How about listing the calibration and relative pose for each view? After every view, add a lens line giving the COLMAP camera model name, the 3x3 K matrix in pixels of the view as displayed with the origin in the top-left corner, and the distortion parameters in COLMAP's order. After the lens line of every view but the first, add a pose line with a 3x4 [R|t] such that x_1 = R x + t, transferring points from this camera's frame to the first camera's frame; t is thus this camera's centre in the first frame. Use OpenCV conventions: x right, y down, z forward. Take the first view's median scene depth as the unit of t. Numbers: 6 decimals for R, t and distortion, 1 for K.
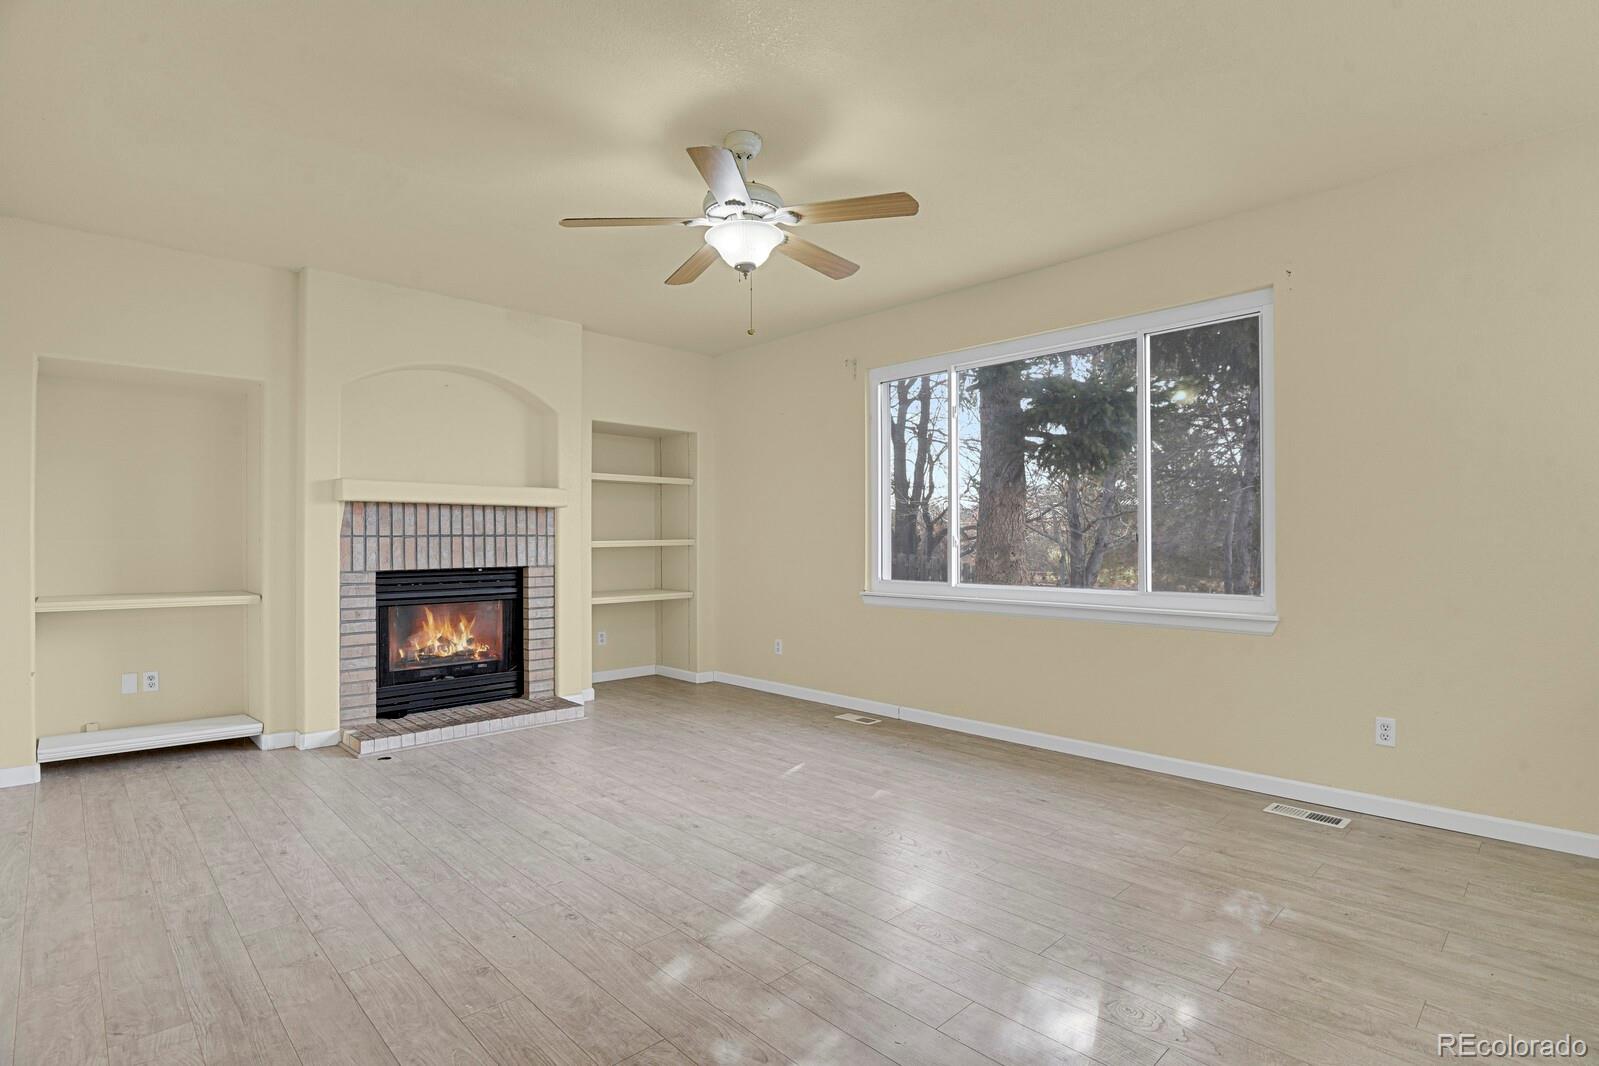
lens RADIAL K [[781.6, 0, 805.7], [0, 781.6, 538.3], [0, 0, 1]] dist [-0.026880, -0.002640]
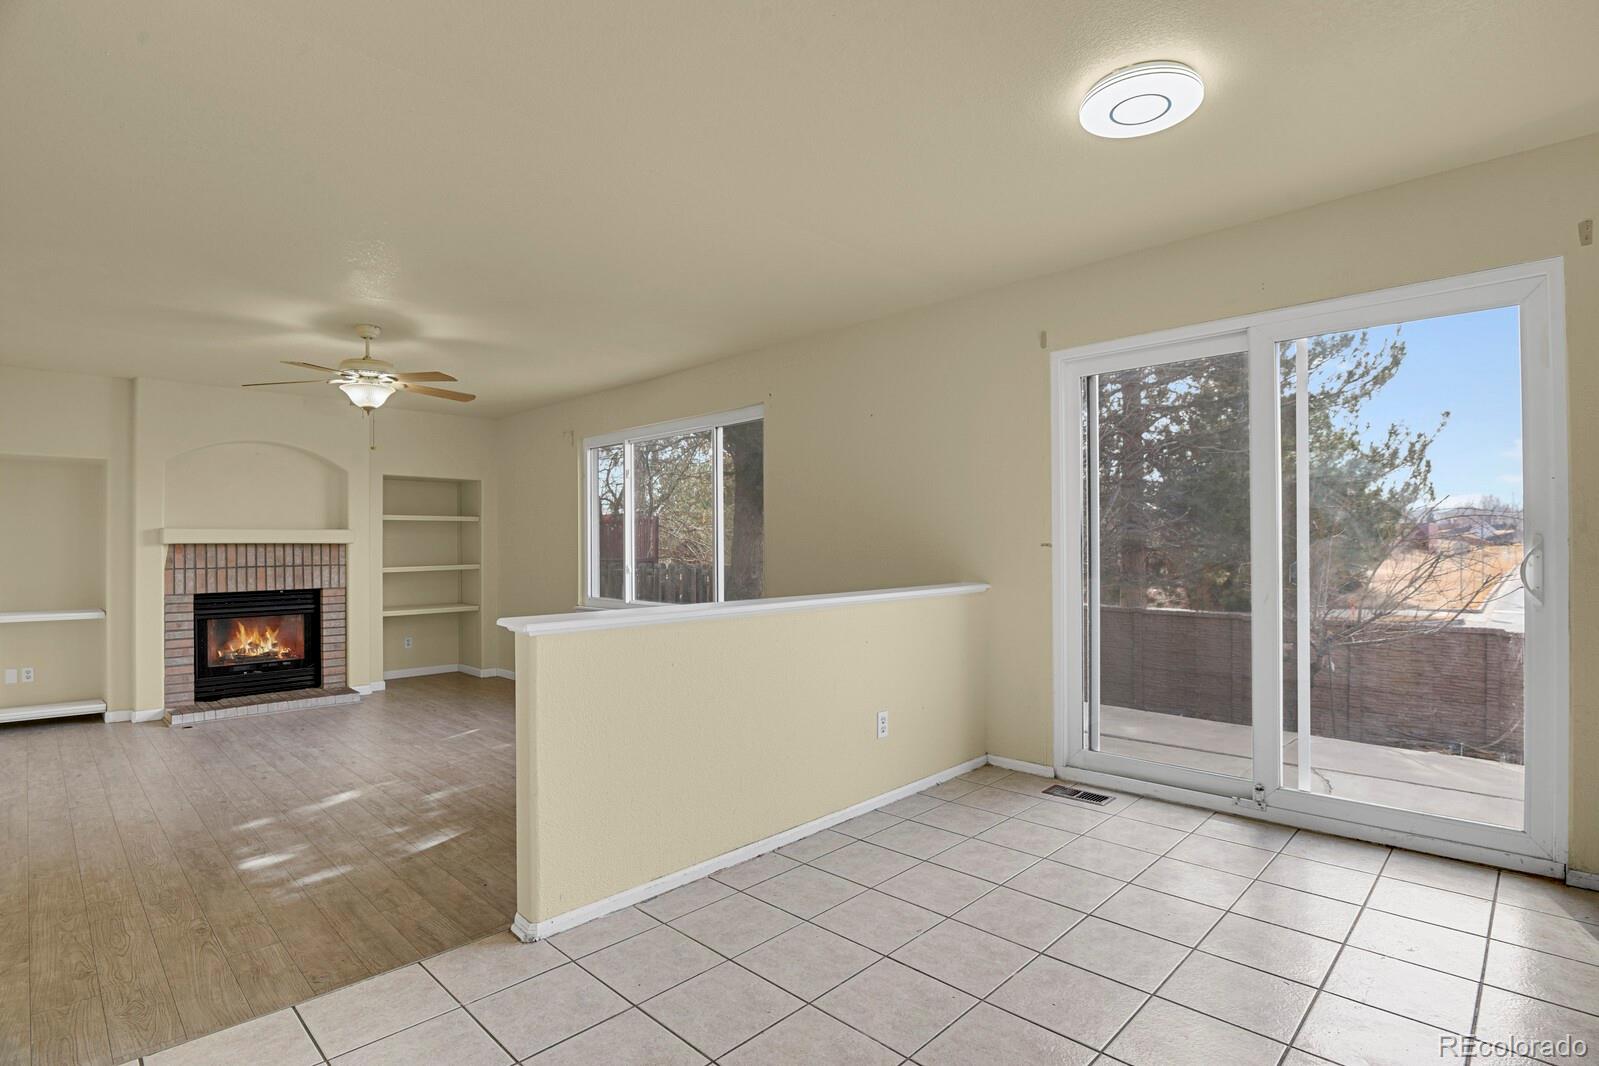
lens RADIAL K [[781.6, 0, 803.0], [0, 781.6, 537.0], [0, 0, 1]] dist [-0.026880, -0.002640]
pose [[0.999796, -0.004245, 0.019763, 0.486316], [0.004394, 0.999962, -0.007469, -0.042631], [-0.019731, 0.007555, 0.999777, -0.374474]]
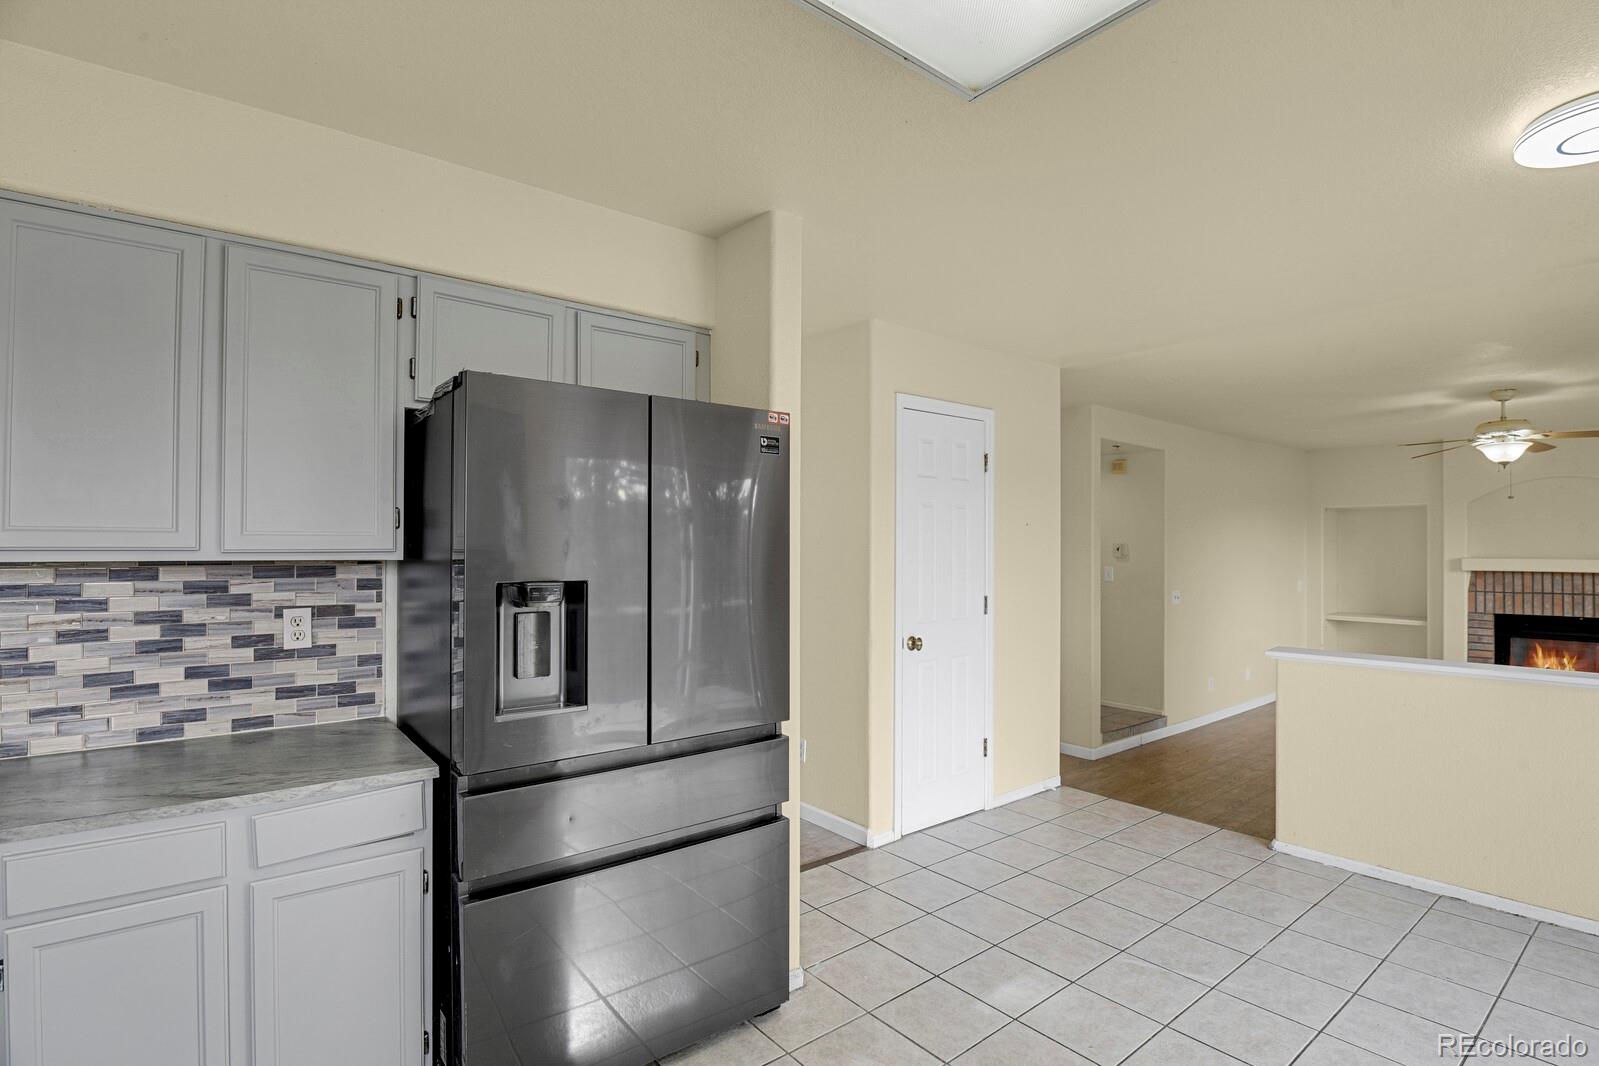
lens RADIAL K [[781.6, 0, 796.2], [0, 781.6, 541.0], [0, 0, 1]] dist [-0.026880, -0.002640]
pose [[-0.103391, -0.006382, -0.994620, 1.149474], [0.002109, 0.999976, -0.006636, -0.099320], [0.994639, -0.002784, -0.103375, -0.278620]]
